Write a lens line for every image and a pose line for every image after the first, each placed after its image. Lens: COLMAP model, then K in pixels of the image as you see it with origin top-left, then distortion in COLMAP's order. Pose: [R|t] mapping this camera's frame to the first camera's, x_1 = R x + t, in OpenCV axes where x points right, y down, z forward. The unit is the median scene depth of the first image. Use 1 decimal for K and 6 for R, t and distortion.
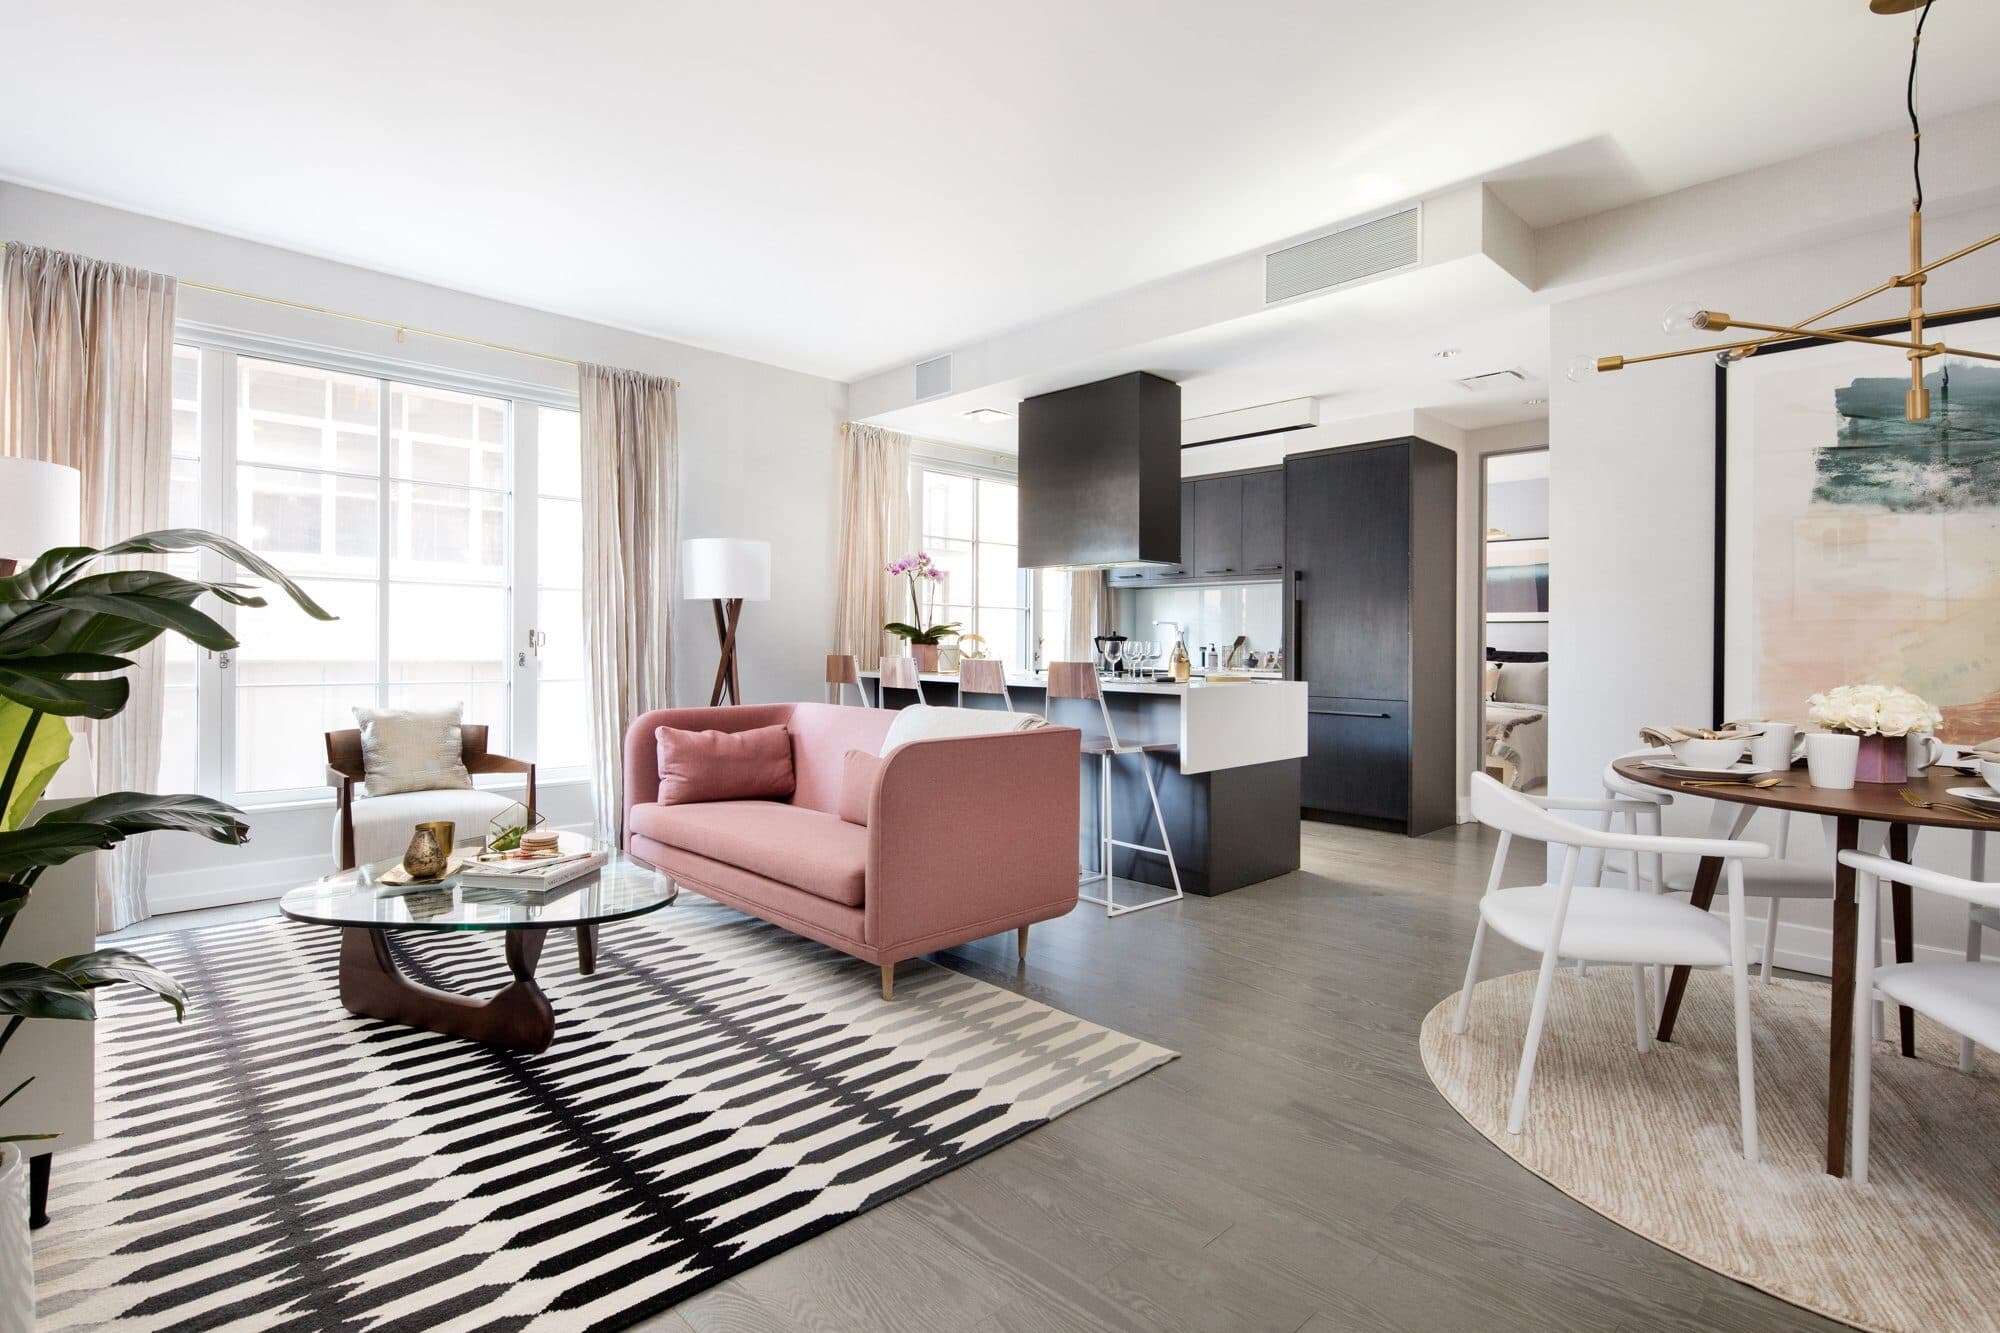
lens RADIAL K [[964.4, 0, 1003.8], [0, 964.4, 662.5], [0, 0, 1]] dist [-0.000693, -0.000407]
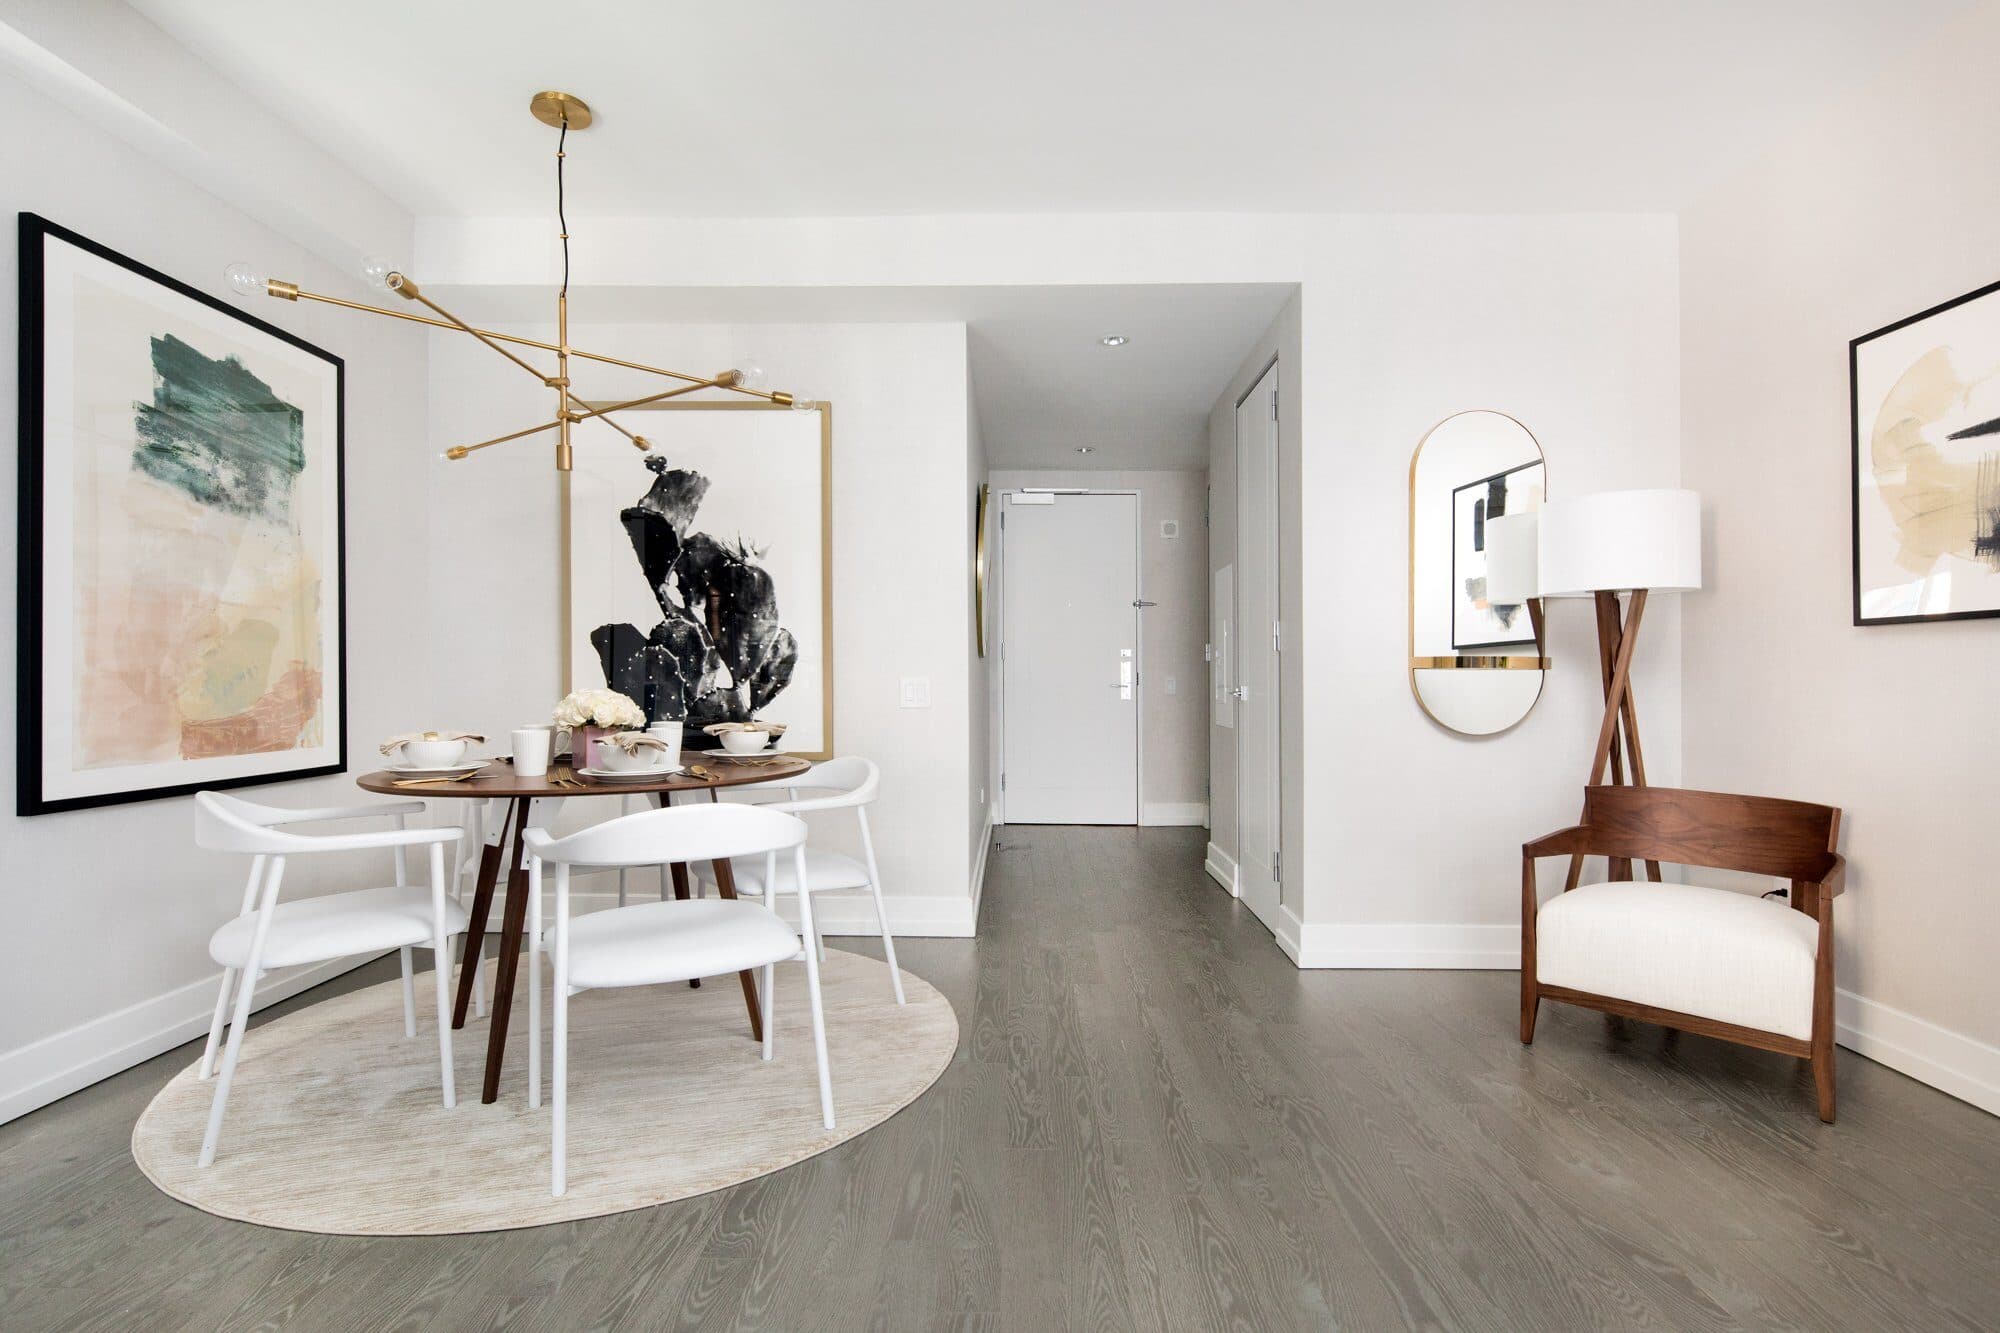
lens RADIAL K [[964.4, 0, 1003.8], [0, 964.4, 662.5], [0, 0, 1]] dist [-0.000693, -0.000407]
pose [[-0.702465, -0.007101, 0.711683, -0.229512], [-0.002547, 0.999969, 0.007463, -0.015752], [-0.711714, 0.003430, -0.702461, 1.077040]]
